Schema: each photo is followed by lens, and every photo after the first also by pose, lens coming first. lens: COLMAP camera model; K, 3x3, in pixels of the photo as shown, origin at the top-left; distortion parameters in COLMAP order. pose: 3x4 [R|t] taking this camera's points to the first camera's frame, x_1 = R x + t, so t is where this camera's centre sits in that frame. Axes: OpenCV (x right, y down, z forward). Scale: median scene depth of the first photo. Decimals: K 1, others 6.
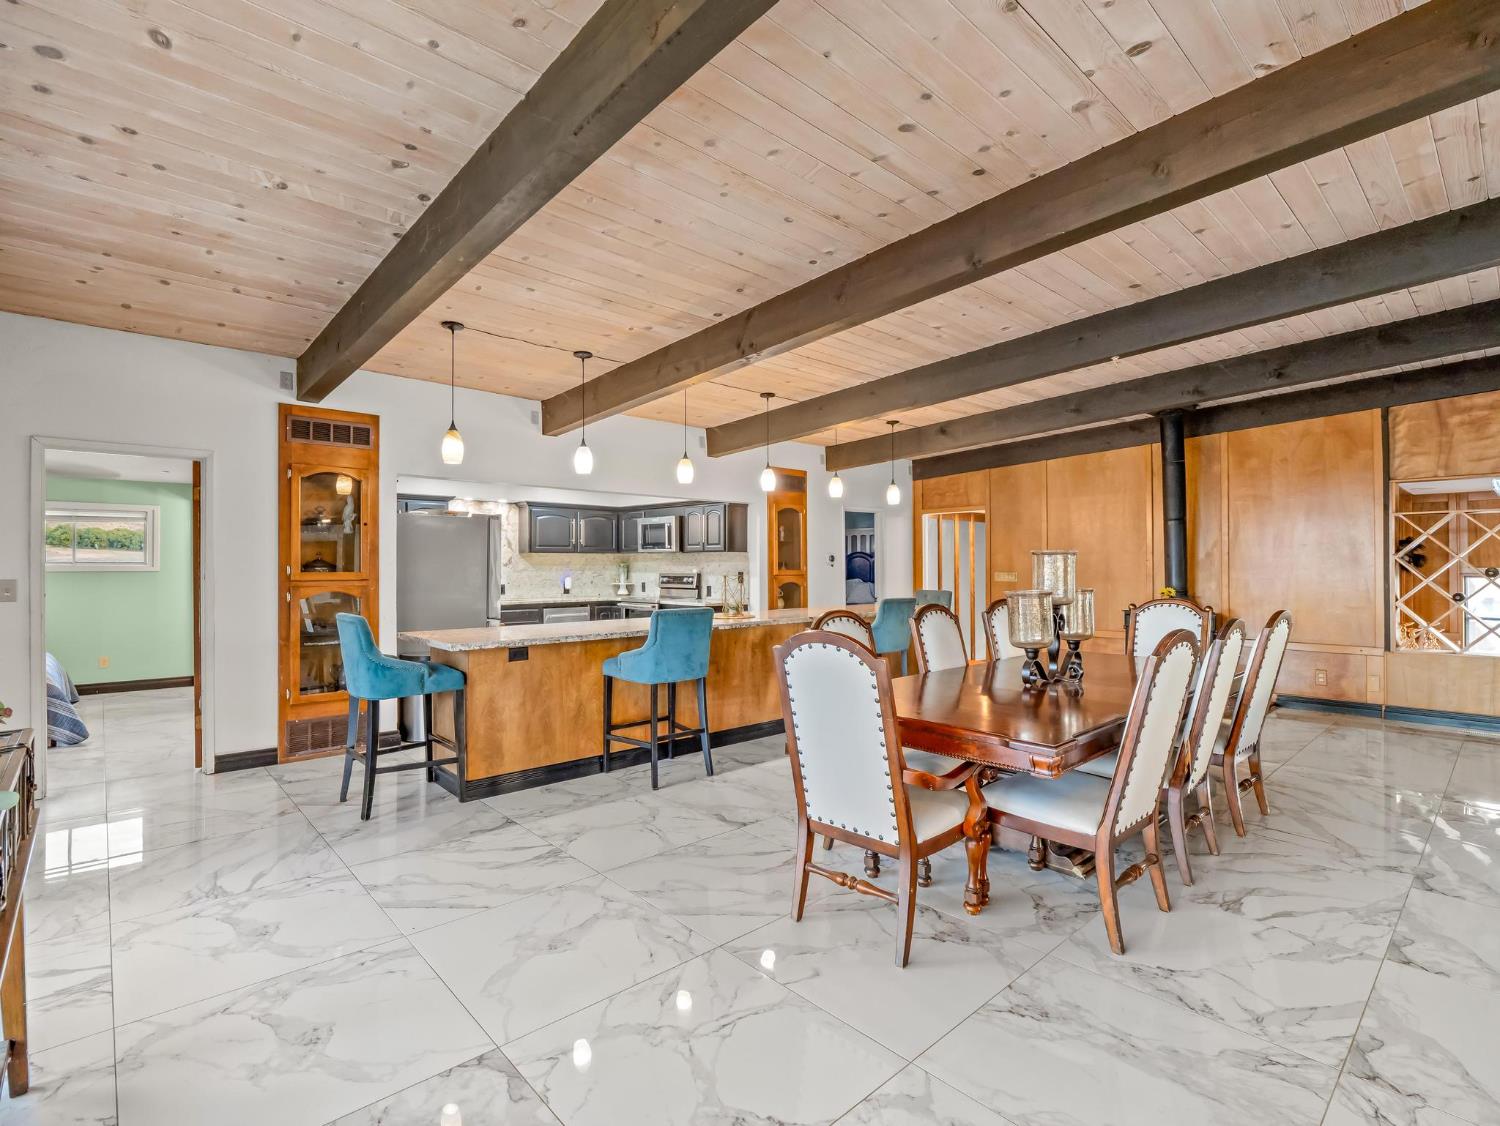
lens RADIAL K [[731.0, 0, 760.8], [0, 731.0, 558.4], [0, 0, 1]] dist [-0.008740, -0.005450]
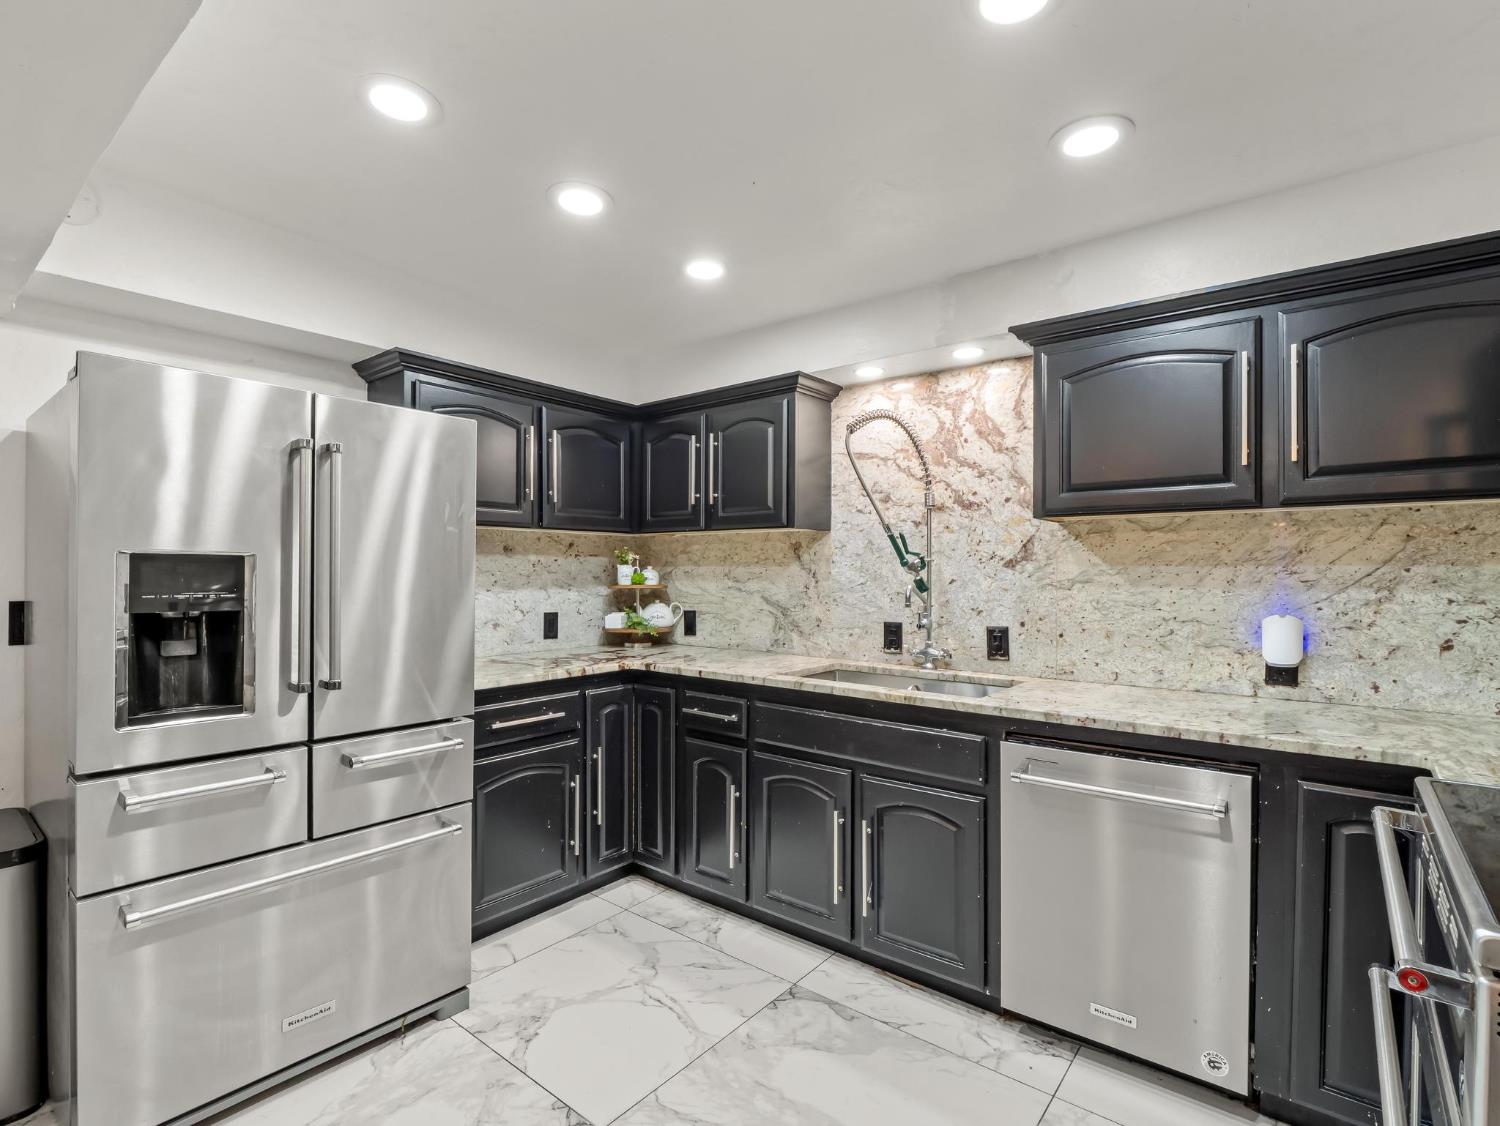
lens RADIAL K [[731.0, 0, 743.7], [0, 731.0, 575.9], [0, 0, 1]] dist [-0.008740, -0.005450]
pose [[0.138143, 0.010312, -0.990359, -0.063096], [0.008367, 0.999898, 0.011579, 0.009577], [0.990377, -0.009886, 0.138042, 0.839747]]
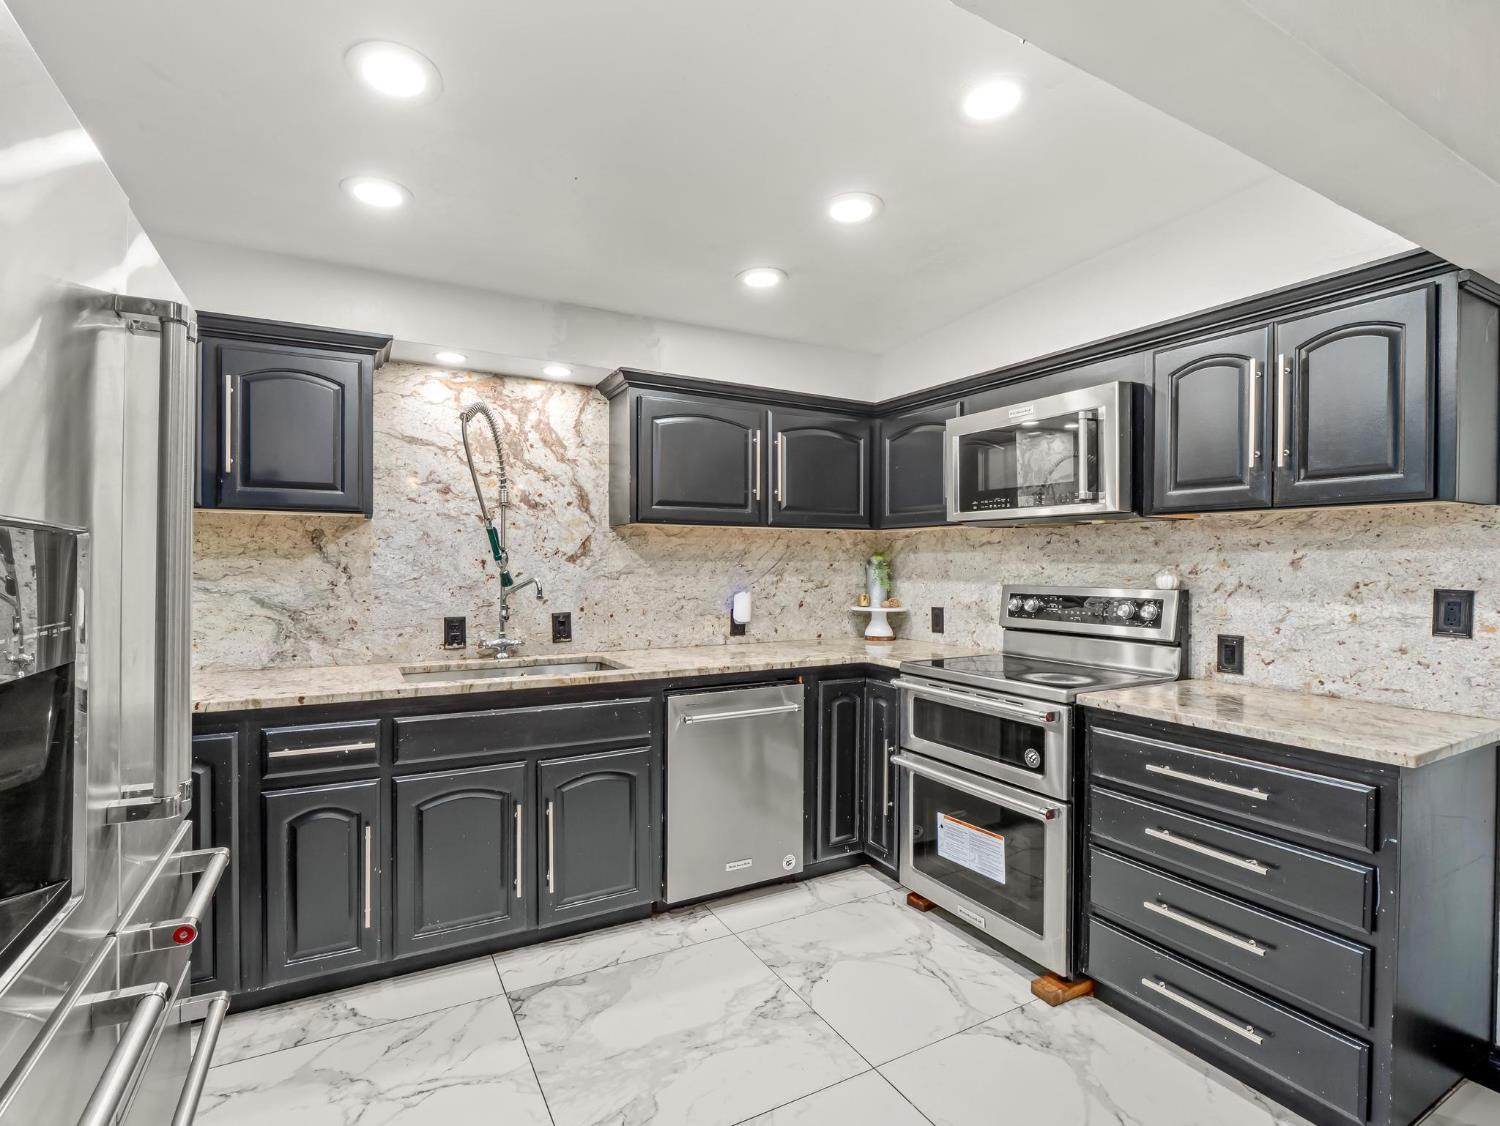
lens RADIAL K [[731.0, 0, 745.2], [0, 731.0, 565.9], [0, 0, 1]] dist [-0.008740, -0.005450]
pose [[0.968206, 0.005562, -0.250093, -0.176953], [-0.002359, 0.999911, 0.013103, 0.007738], [0.250144, -0.012096, 0.968133, 0.669516]]
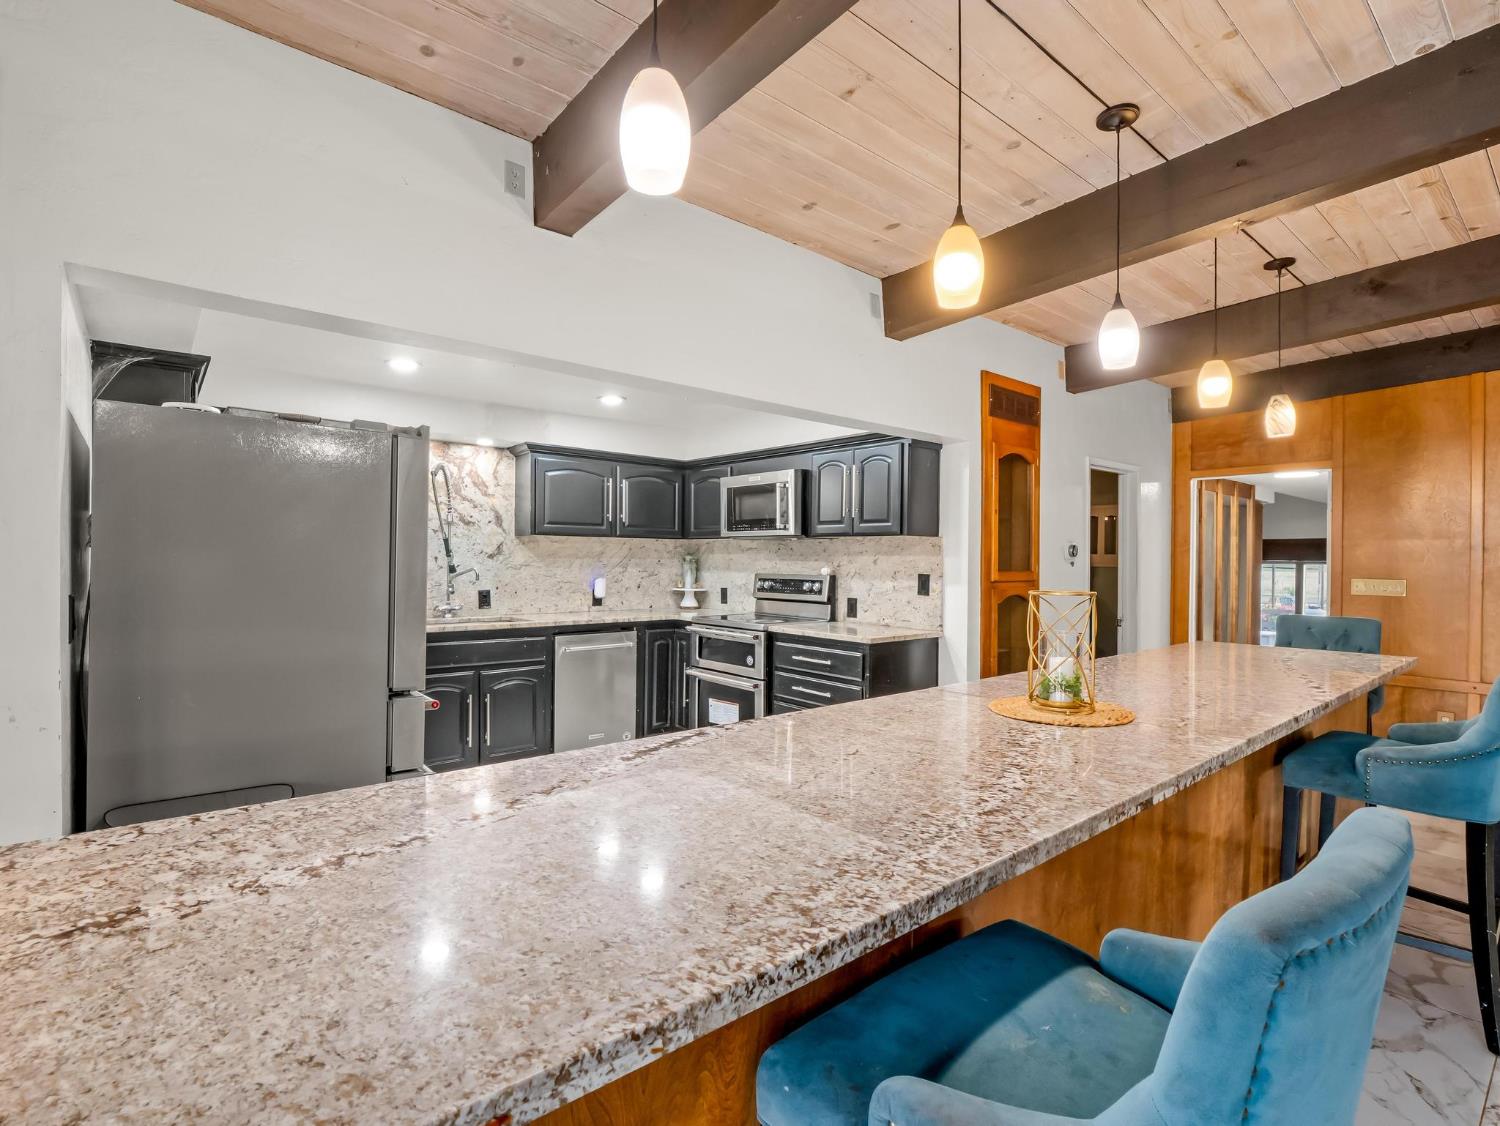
lens RADIAL K [[731.0, 0, 756.8], [0, 731.0, 563.7], [0, 0, 1]] dist [-0.008740, -0.005450]
pose [[0.998584, 0.011309, -0.051980, -0.111756], [-0.010566, 0.999838, 0.014542, 0.004388], [0.052136, -0.013972, 0.998542, 0.437282]]
